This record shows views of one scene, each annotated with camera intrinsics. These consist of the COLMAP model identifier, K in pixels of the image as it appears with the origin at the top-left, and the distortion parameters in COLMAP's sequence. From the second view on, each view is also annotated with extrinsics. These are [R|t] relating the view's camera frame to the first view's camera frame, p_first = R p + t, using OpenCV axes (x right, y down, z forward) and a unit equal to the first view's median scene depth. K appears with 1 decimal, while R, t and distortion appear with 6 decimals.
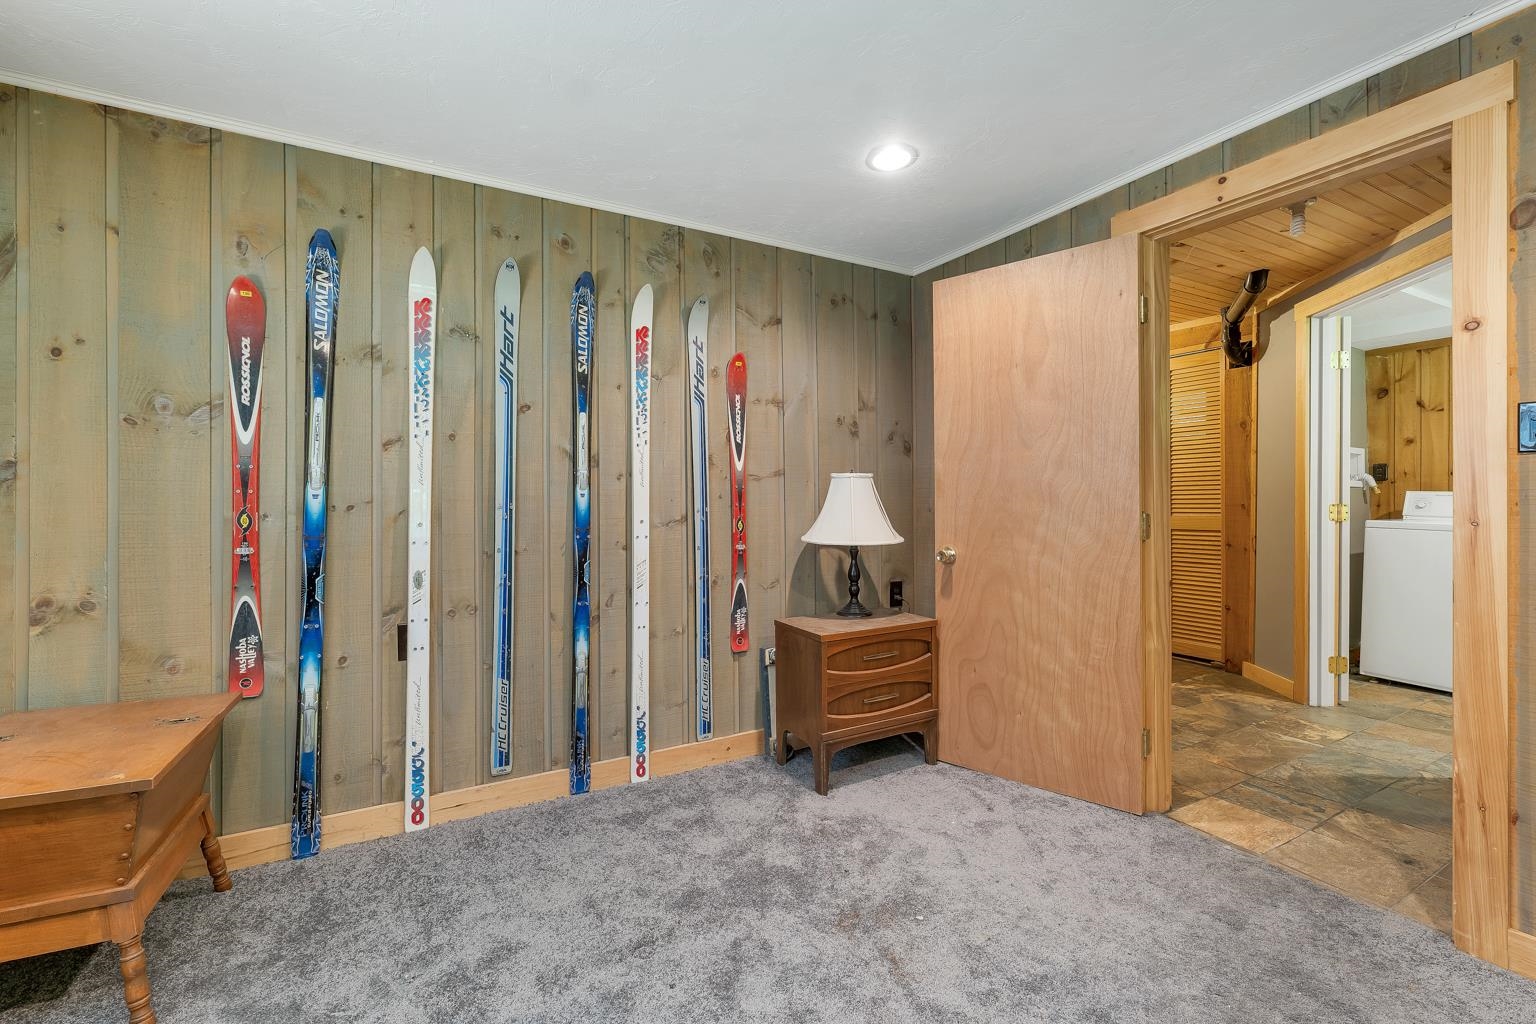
lens RADIAL K [[652.8, 0, 775.4], [0, 652.8, 500.4], [0, 0, 1]] dist [-0.001703, -0.000281]
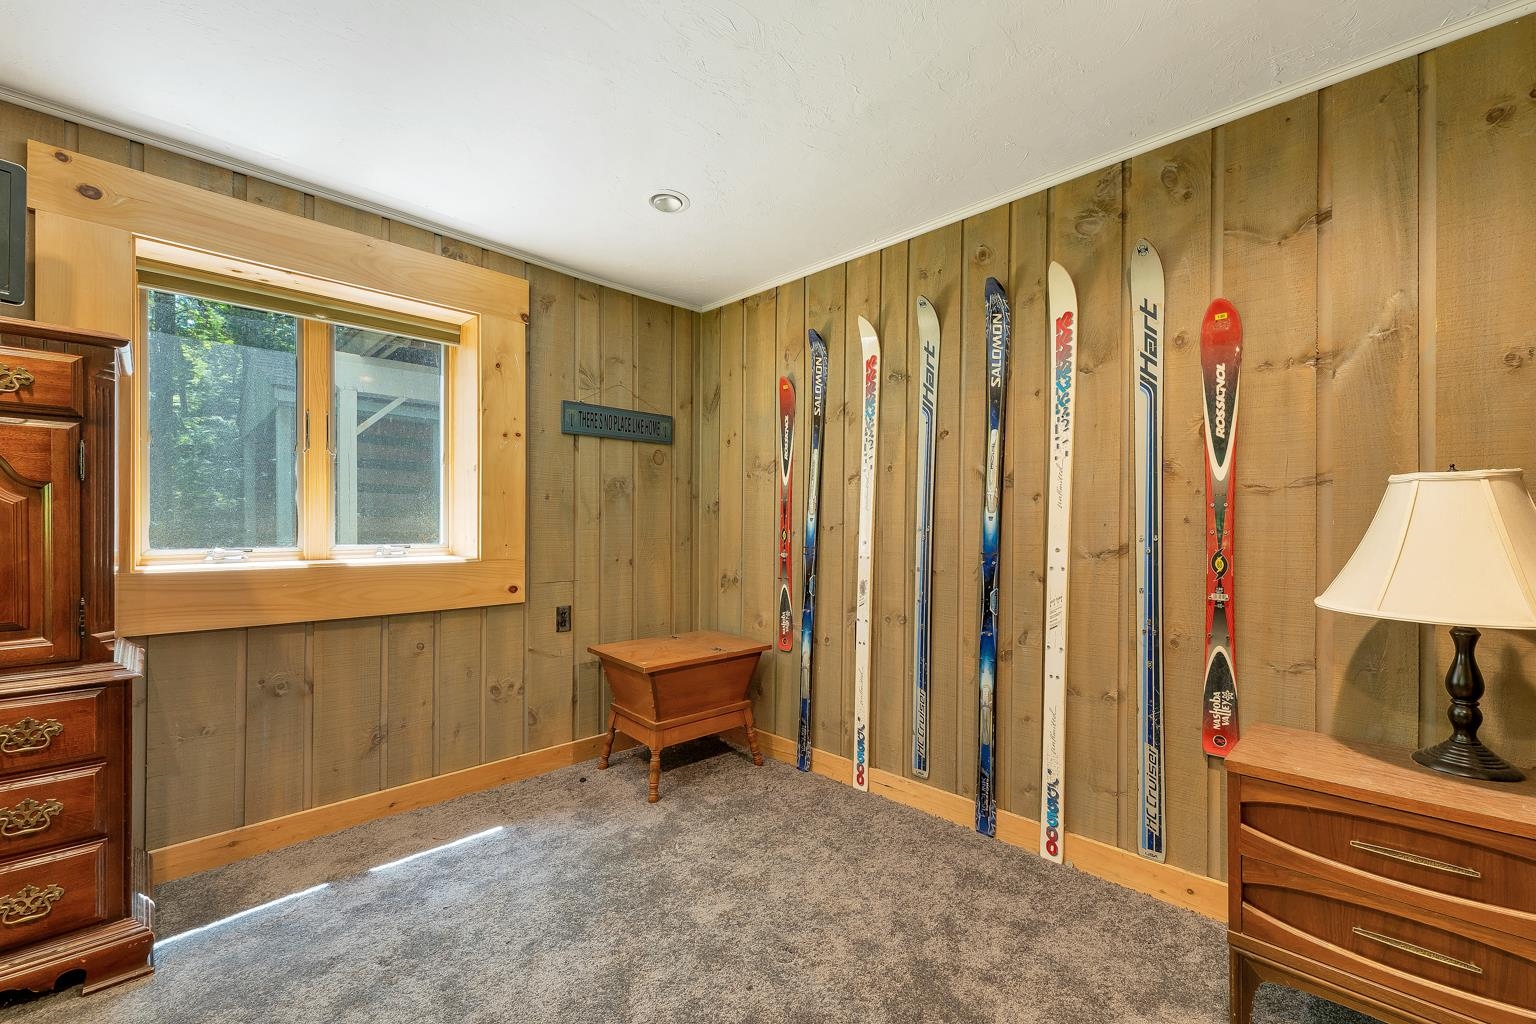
lens RADIAL K [[632.8, 0, 754.7], [0, 632.8, 523.0], [0, 0, 1]] dist [0.000593, -0.000107]
pose [[0.267903, 0.008153, -0.963412, 0.482777], [-0.001567, 0.999967, 0.008026, -0.007971], [0.963445, -0.000641, 0.267906, 0.426796]]
